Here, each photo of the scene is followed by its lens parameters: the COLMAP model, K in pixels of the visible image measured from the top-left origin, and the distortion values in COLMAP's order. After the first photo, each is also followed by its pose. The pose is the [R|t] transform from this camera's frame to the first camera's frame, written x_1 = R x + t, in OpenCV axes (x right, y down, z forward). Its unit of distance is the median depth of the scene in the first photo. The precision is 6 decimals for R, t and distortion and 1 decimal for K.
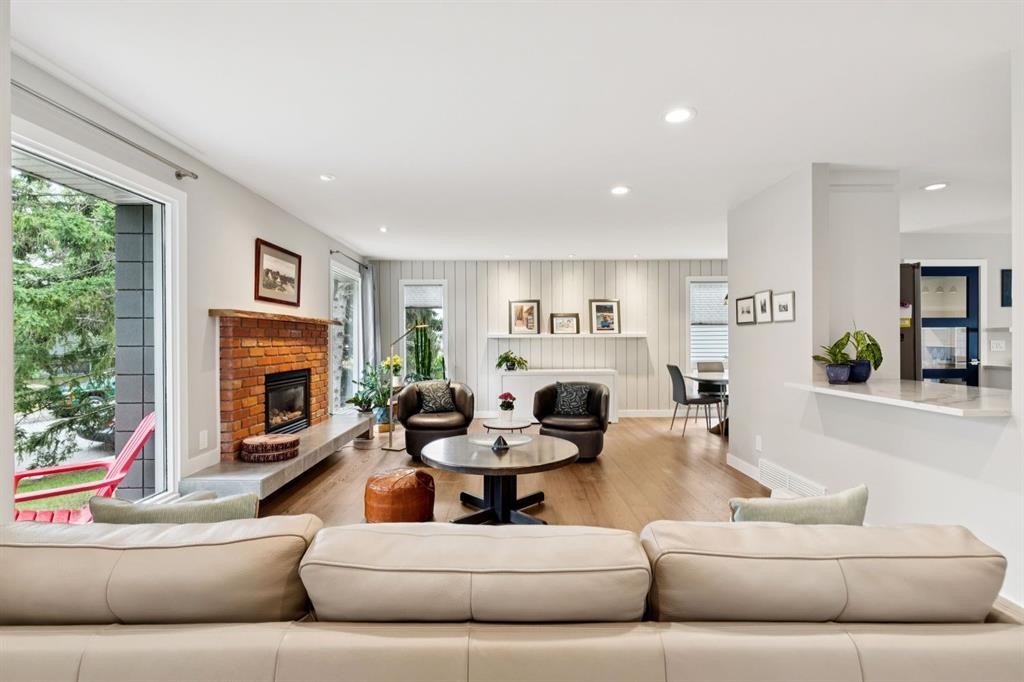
lens RADIAL K [[464.6, 0, 510.8], [0, 464.6, 337.7], [0, 0, 1]] dist [0.001570, -0.000257]
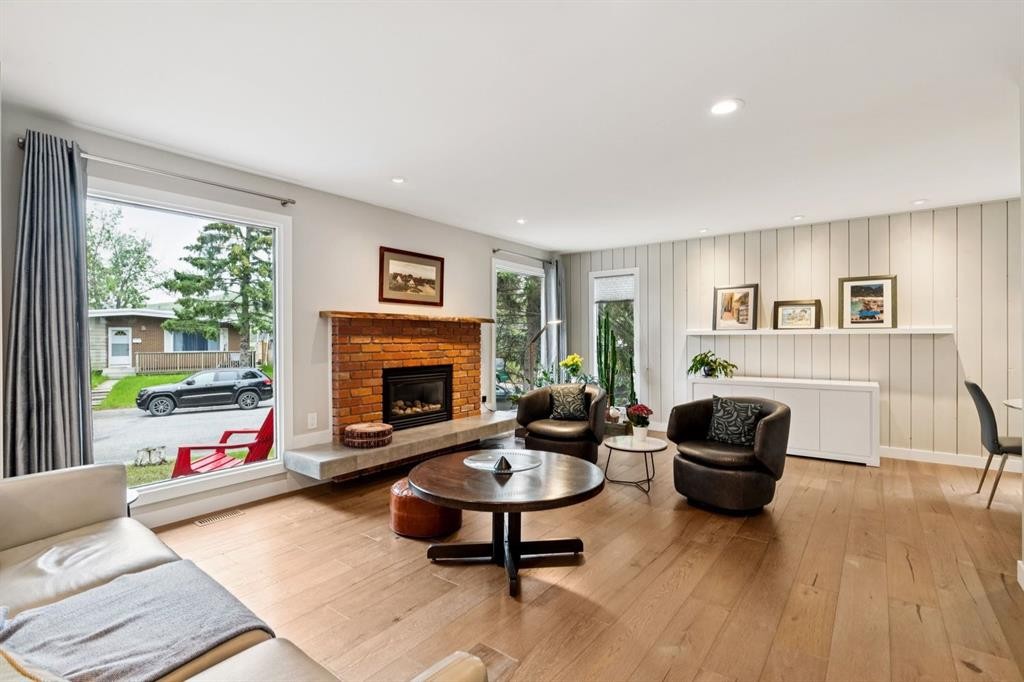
lens RADIAL K [[474.9, 0, 509.4], [0, 474.9, 338.2], [0, 0, 1]] dist [-0.003807, -0.000253]
pose [[0.787155, 0.002552, -0.616750, 0.295414], [0.001801, 0.999978, 0.006437, -0.000223], [0.616753, -0.006178, 0.787133, 0.213390]]
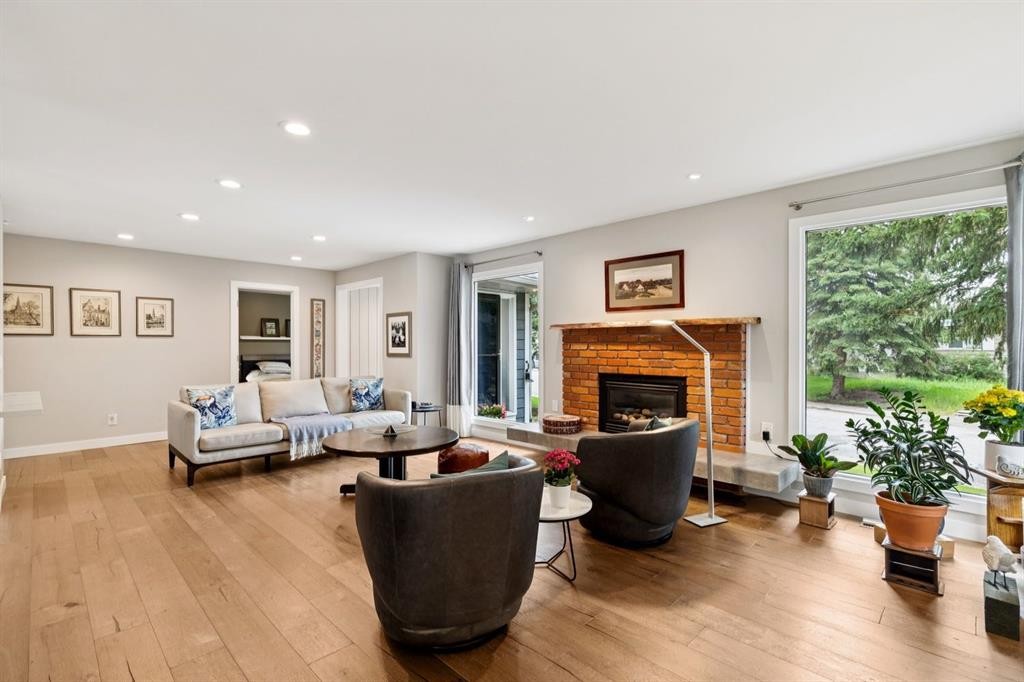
lens RADIAL K [[464.6, 0, 510.8], [0, 464.6, 337.7], [0, 0, 1]] dist [0.001570, -0.000257]
pose [[-0.715557, -0.006249, -0.698526, 0.357849], [0.006806, 0.999850, -0.015916, 0.003487], [0.698521, -0.016143, -0.715407, 1.244814]]
